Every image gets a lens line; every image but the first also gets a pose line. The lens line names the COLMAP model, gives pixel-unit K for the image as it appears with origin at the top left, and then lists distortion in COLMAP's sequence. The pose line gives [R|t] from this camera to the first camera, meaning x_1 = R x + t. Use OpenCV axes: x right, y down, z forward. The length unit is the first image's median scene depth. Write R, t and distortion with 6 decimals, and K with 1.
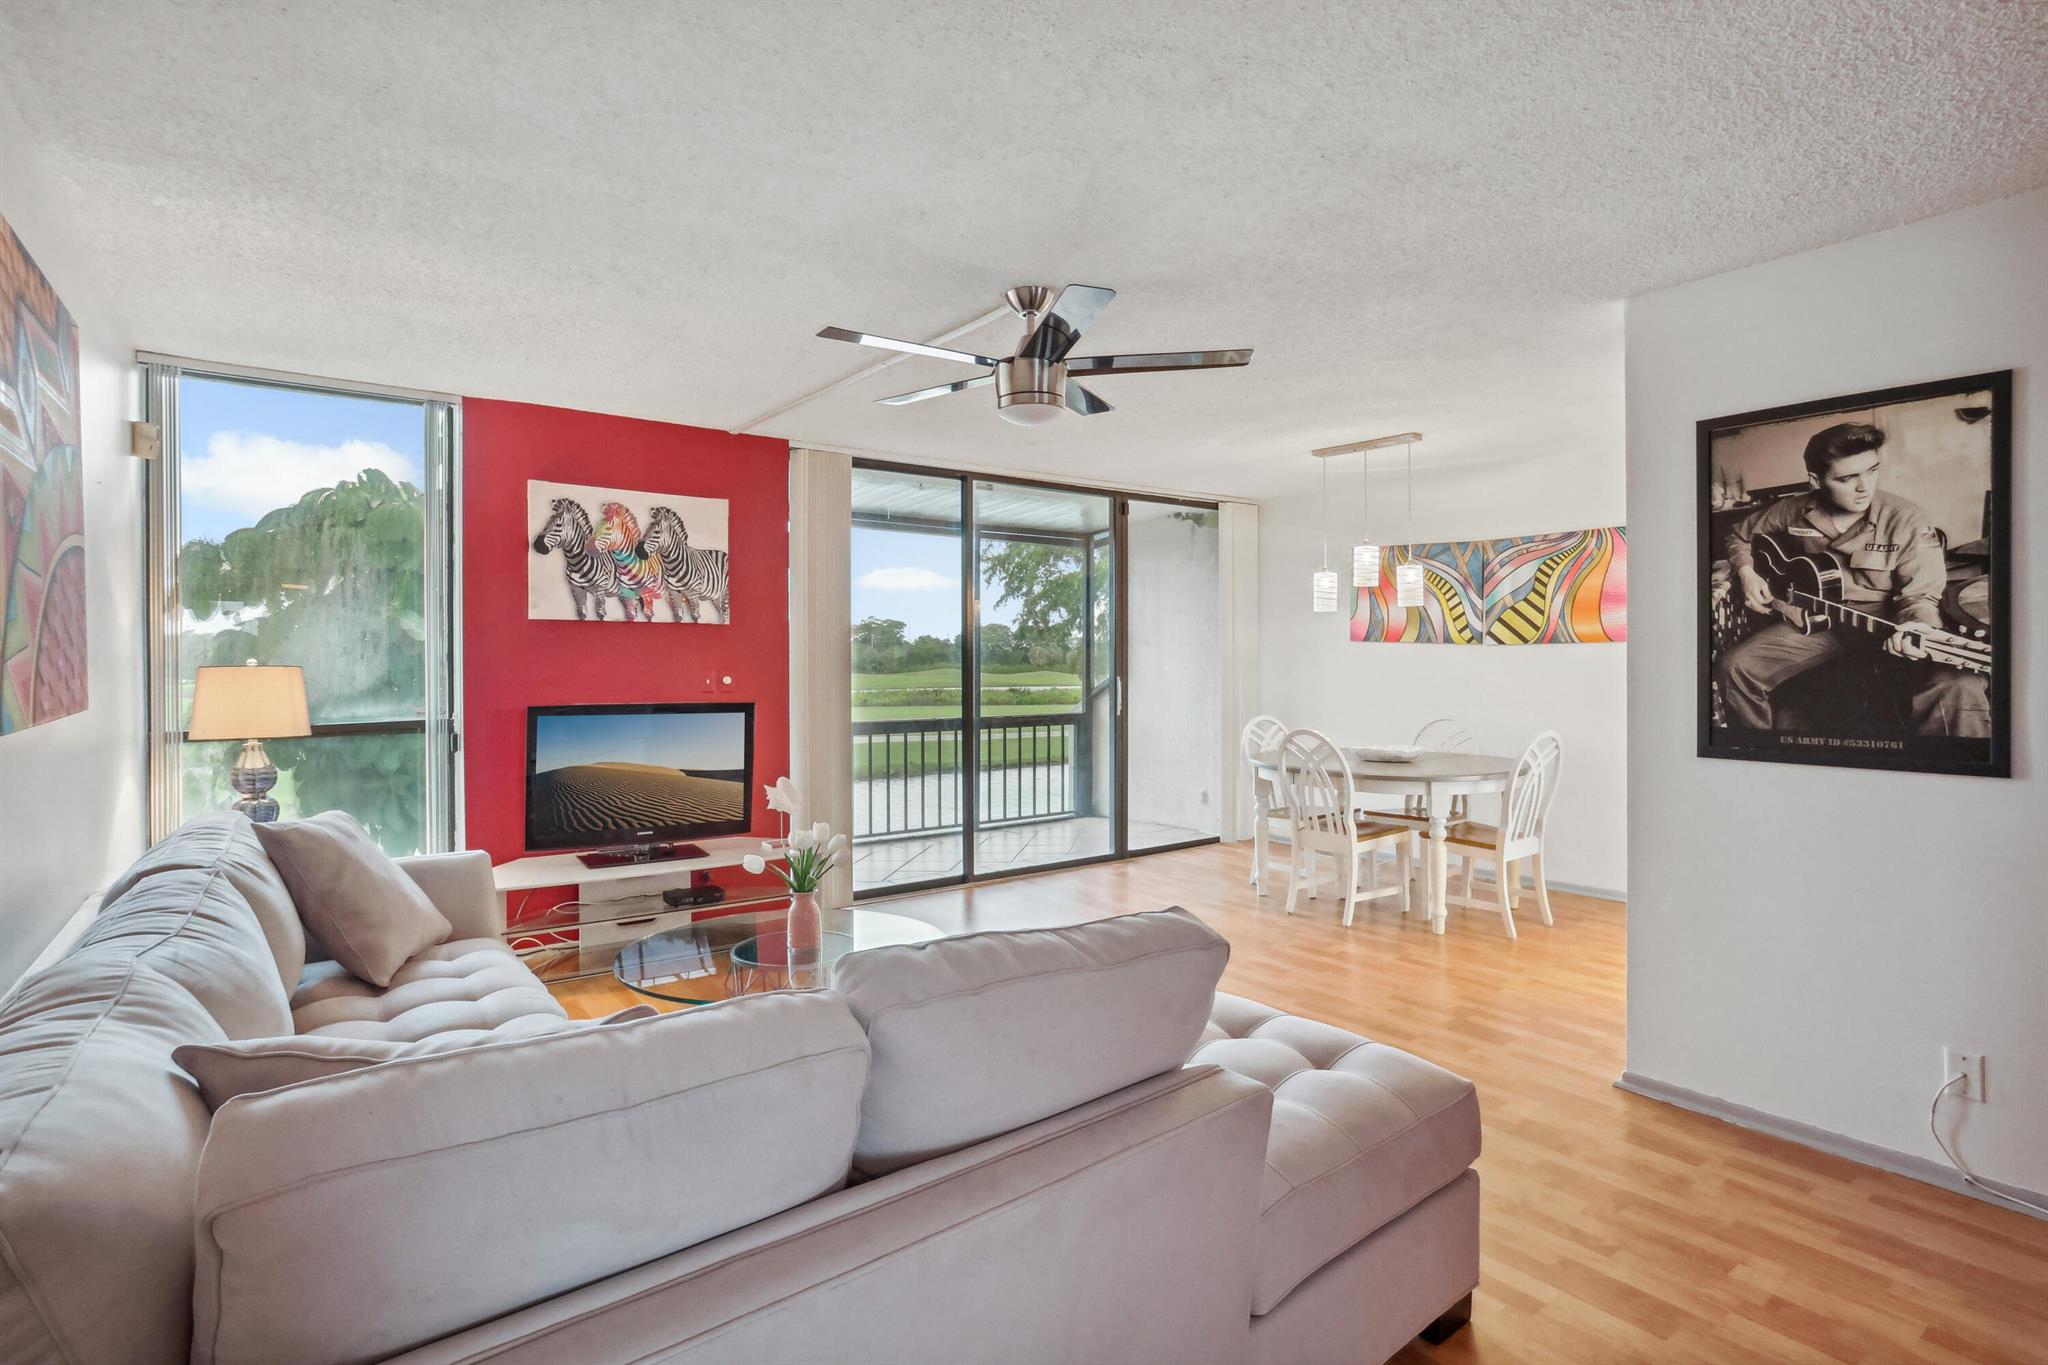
lens RADIAL K [[1031.3, 0, 1023.4], [0, 1031.3, 672.1], [0, 0, 1]] dist [-0.027590, 0.012065]
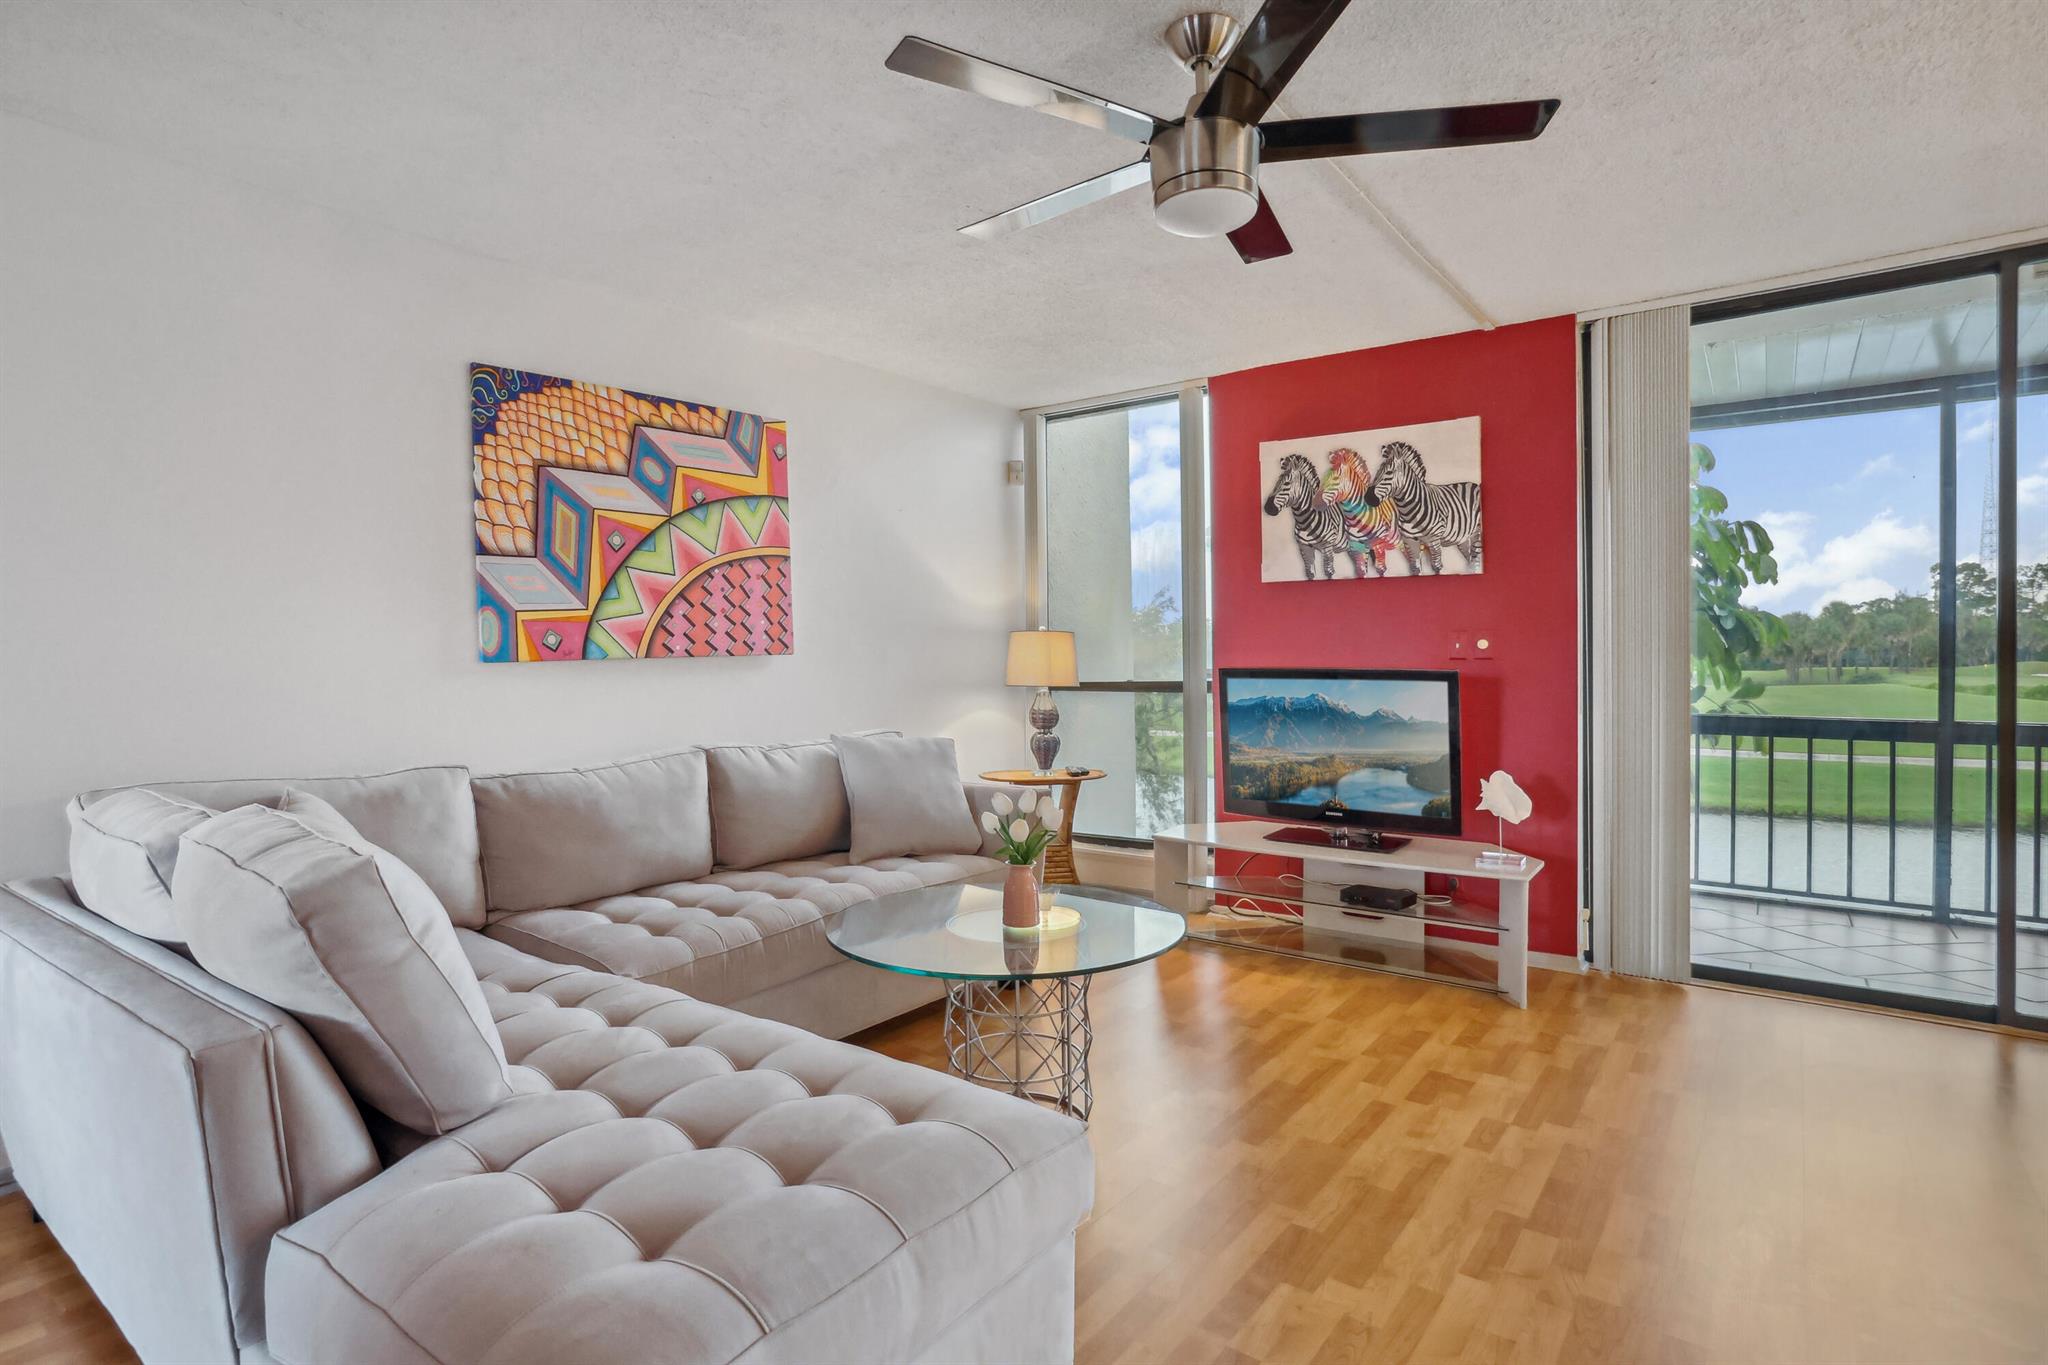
lens RADIAL K [[1031.3, 0, 1010.4], [0, 1031.3, 668.4], [0, 0, 1]] dist [-0.027590, 0.012065]
pose [[0.288543, 0.012071, -0.957391, 0.384683], [-0.006069, 0.999923, 0.010778, 0.021361], [0.957448, 0.002700, 0.288594, 0.449189]]
